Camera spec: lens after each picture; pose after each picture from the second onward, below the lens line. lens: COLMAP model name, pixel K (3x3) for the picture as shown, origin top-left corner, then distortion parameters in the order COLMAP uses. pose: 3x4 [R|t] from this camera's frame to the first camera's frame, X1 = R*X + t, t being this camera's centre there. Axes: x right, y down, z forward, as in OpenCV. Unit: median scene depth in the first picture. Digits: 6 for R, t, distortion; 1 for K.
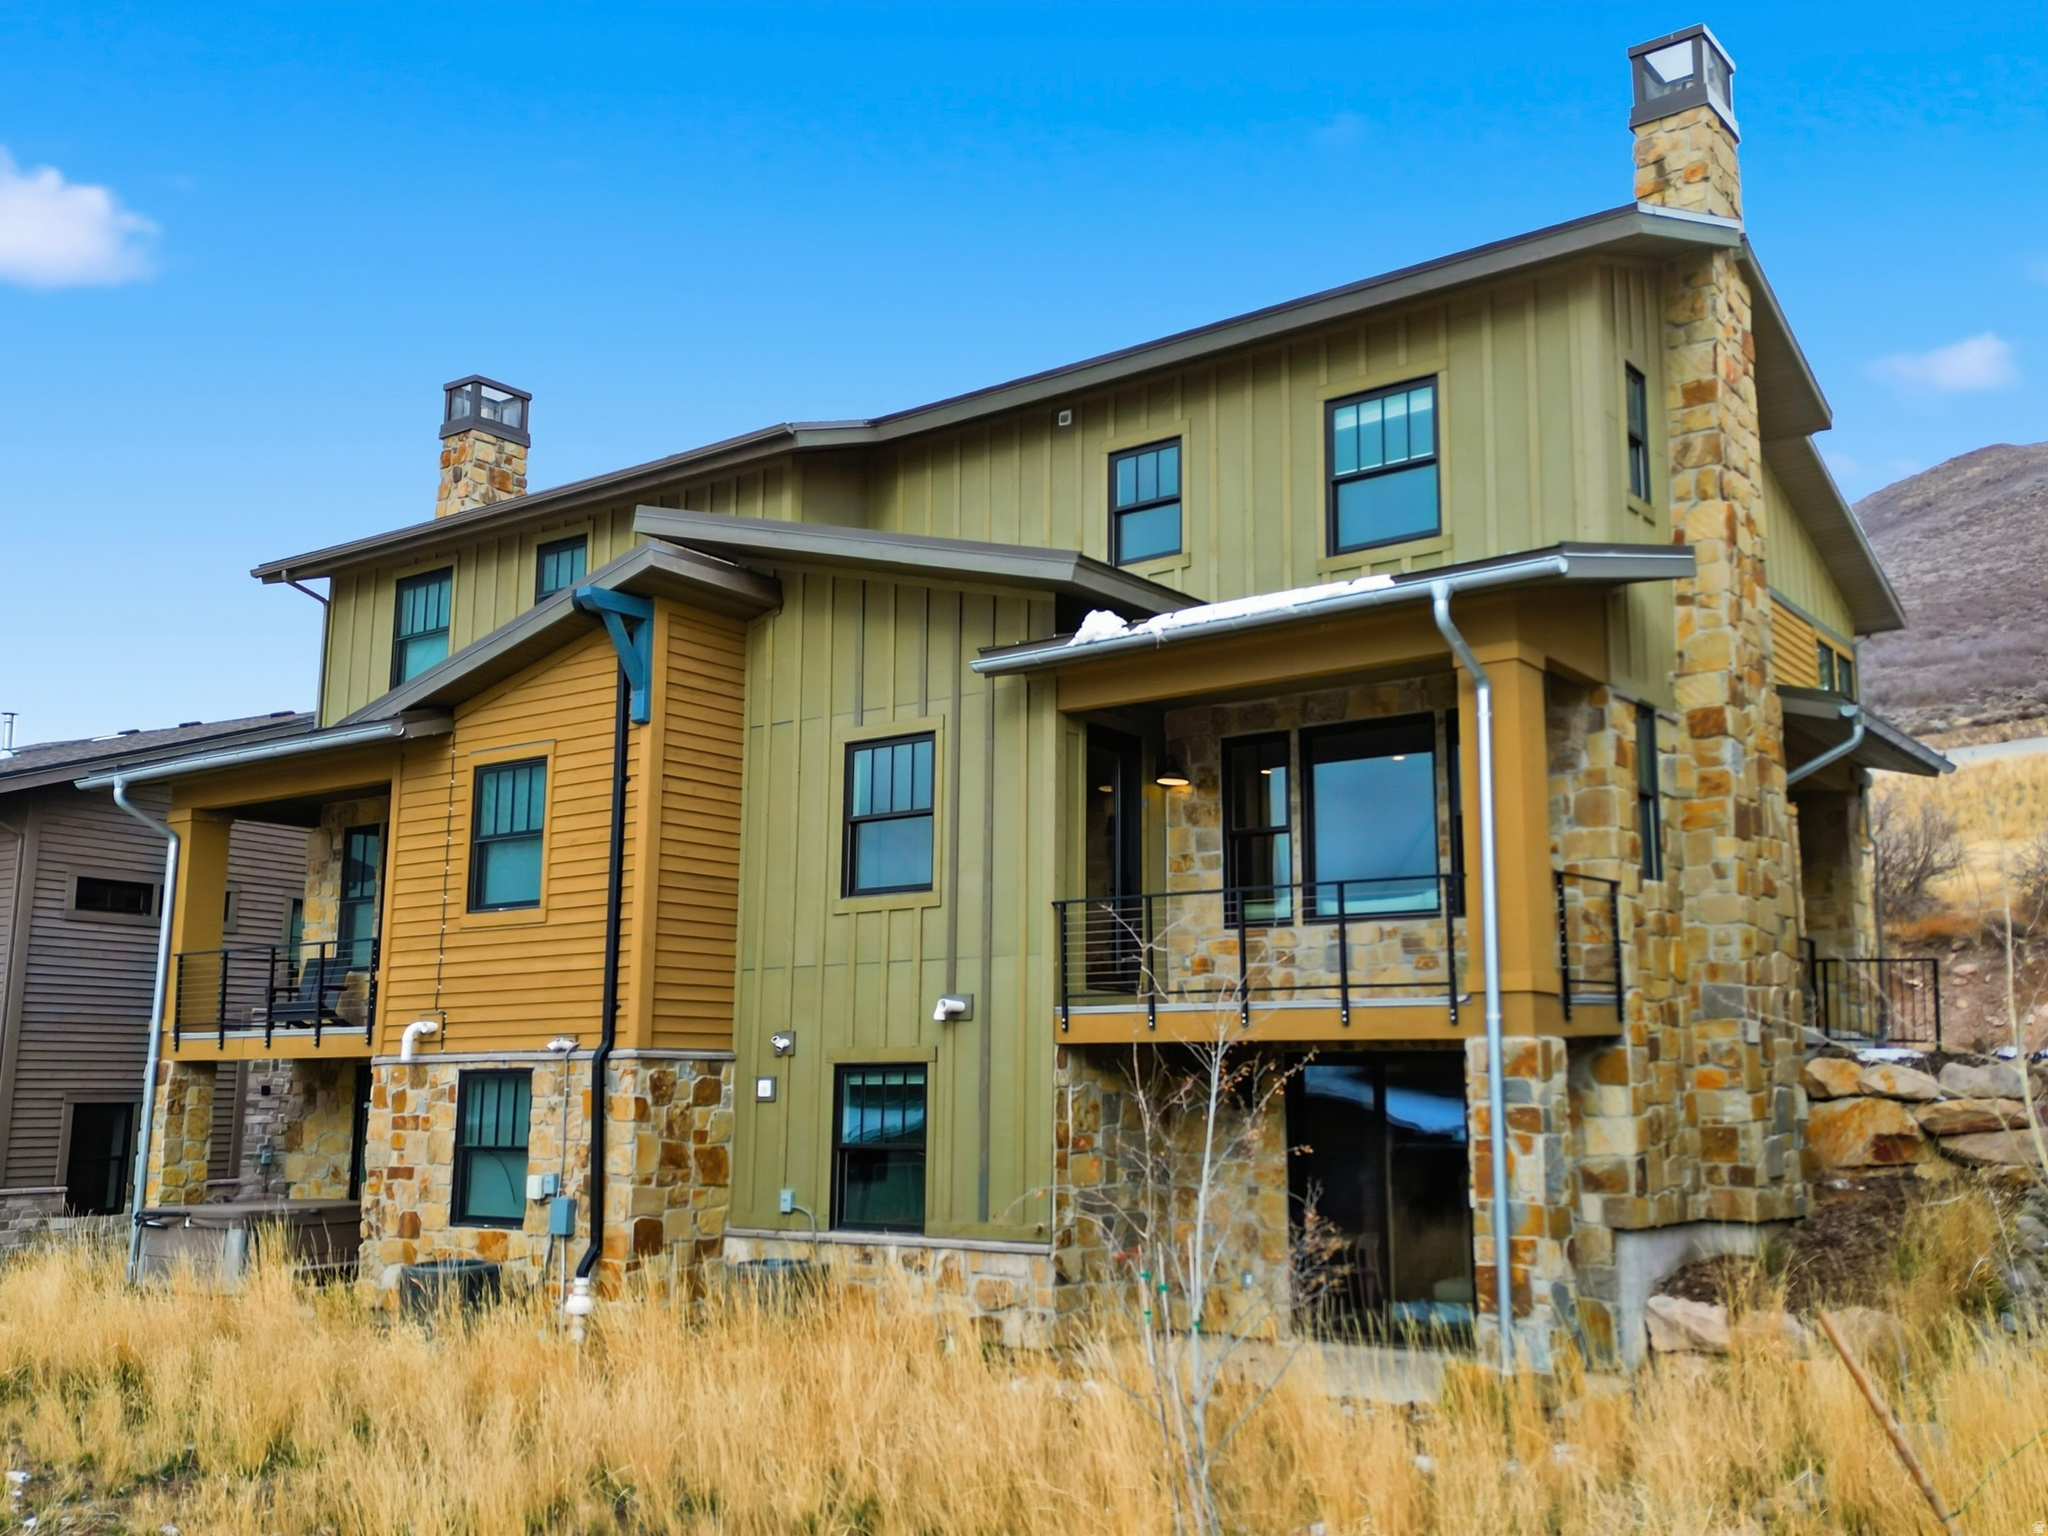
lens RADIAL K [[1977.7, 0, 1074.4], [0, 1977.7, 707.9], [0, 0, 1]] dist [0.013770, 0.000000]
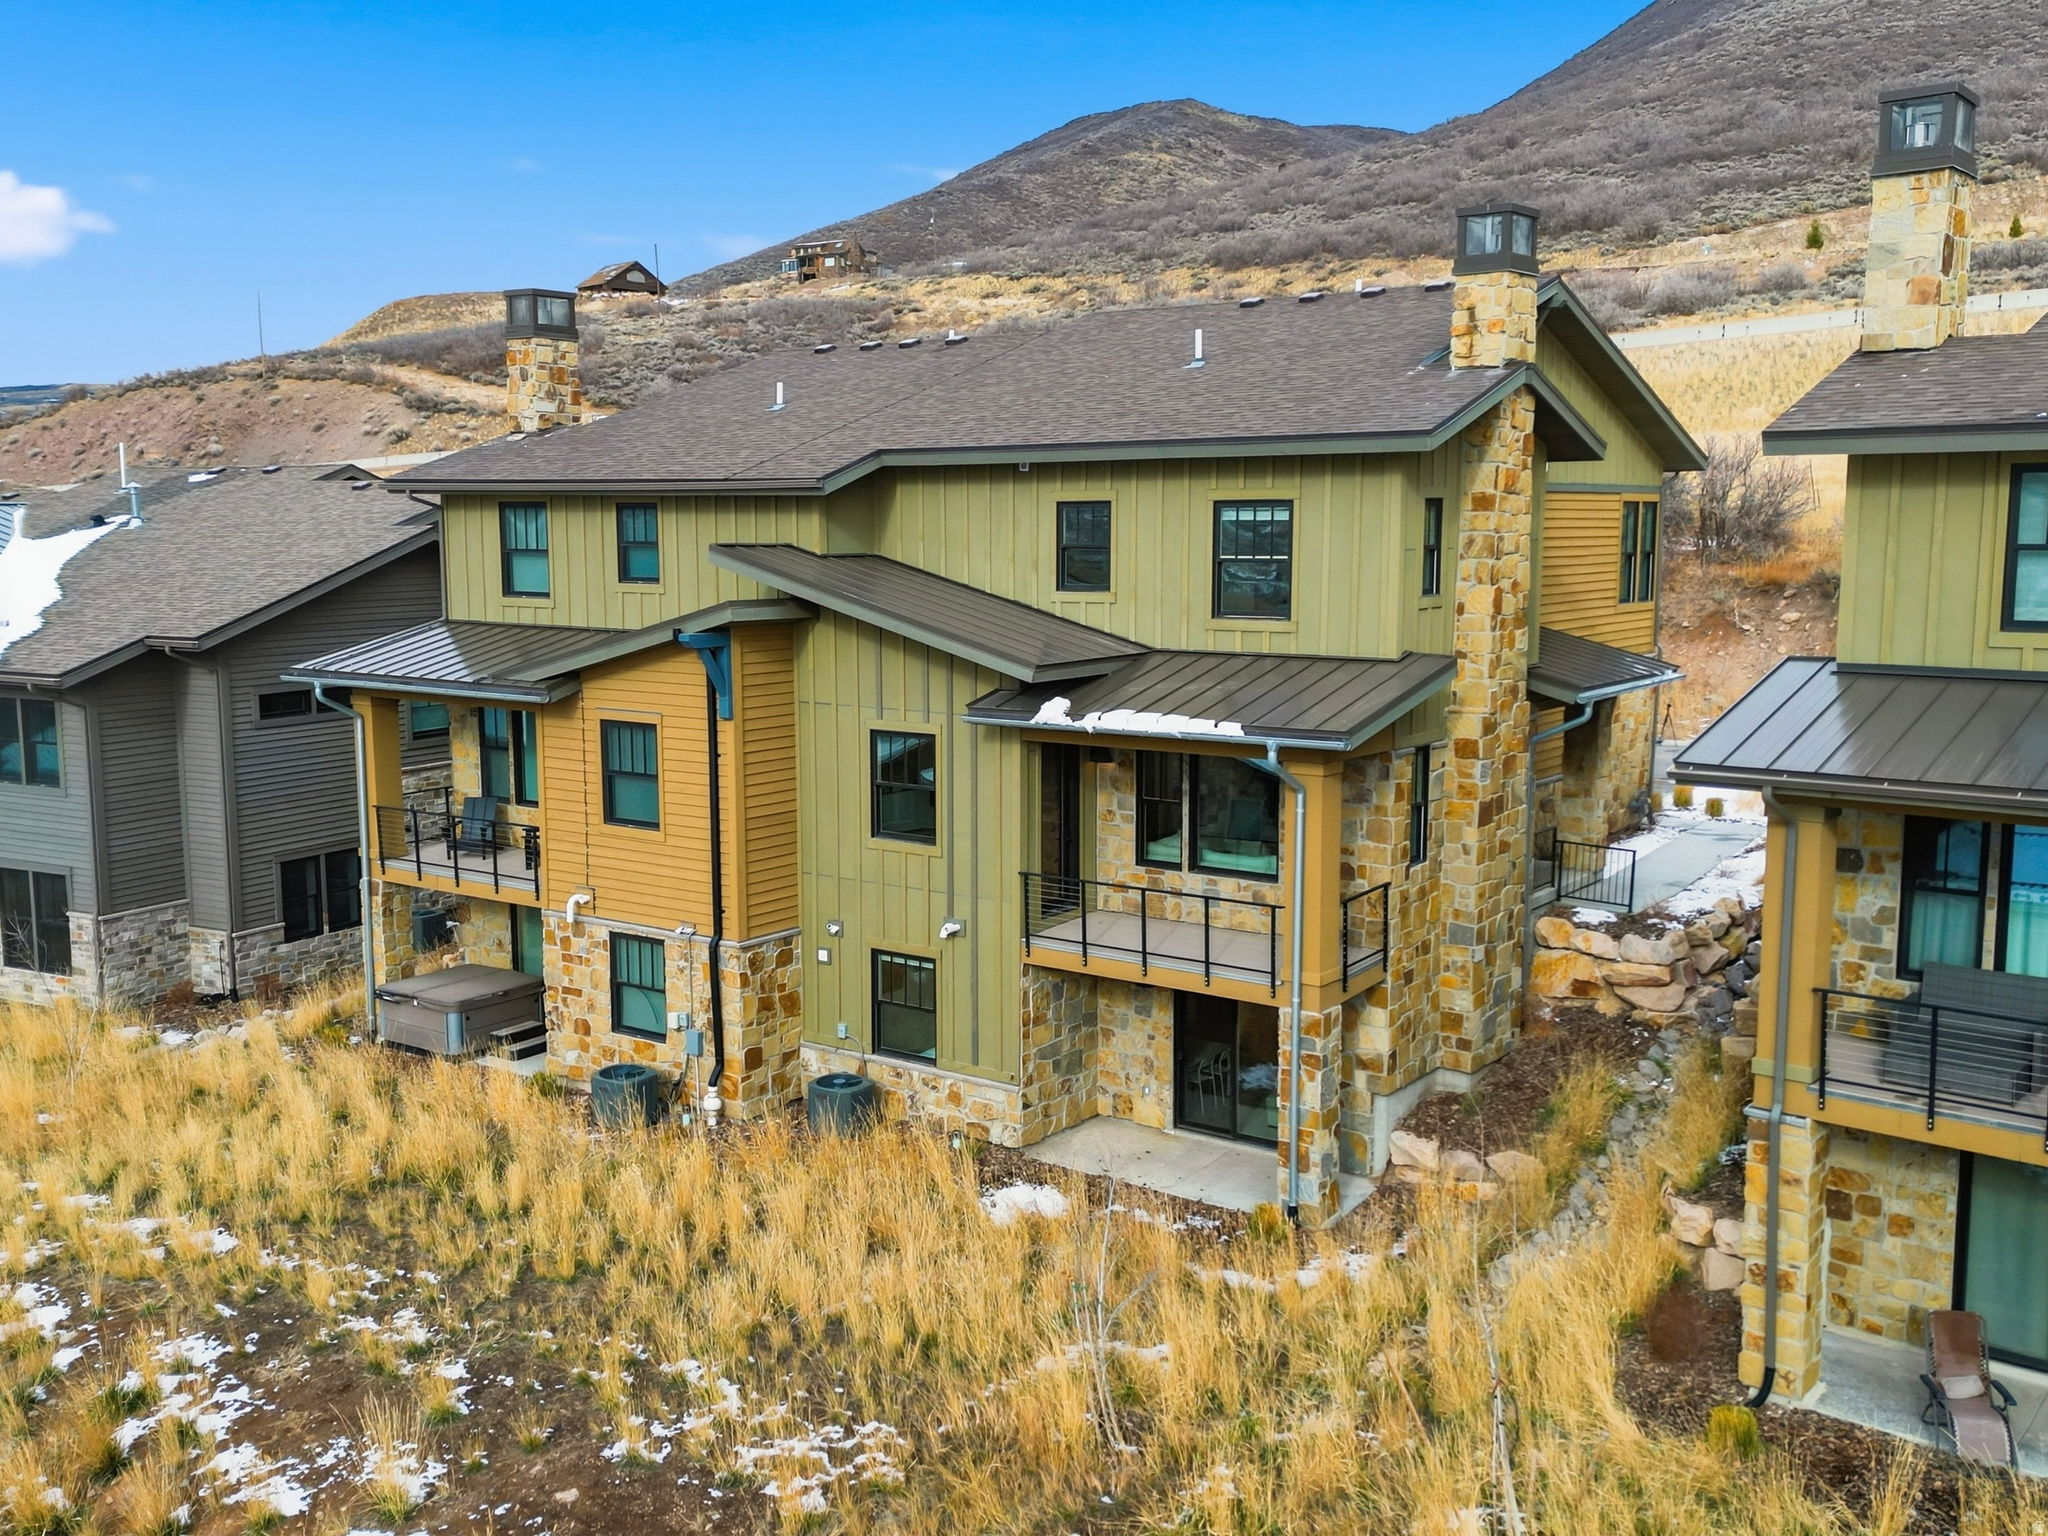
lens RADIAL K [[1977.7, 0, 1022.7], [0, 1977.7, 768.6], [0, 0, 1]] dist [0.013770, 0.000000]
pose [[0.999988, -0.004845, -0.000129, -0.007109], [0.004643, 0.950023, 0.312147, -0.413849], [-0.001390, -0.312144, 0.950034, -0.370206]]
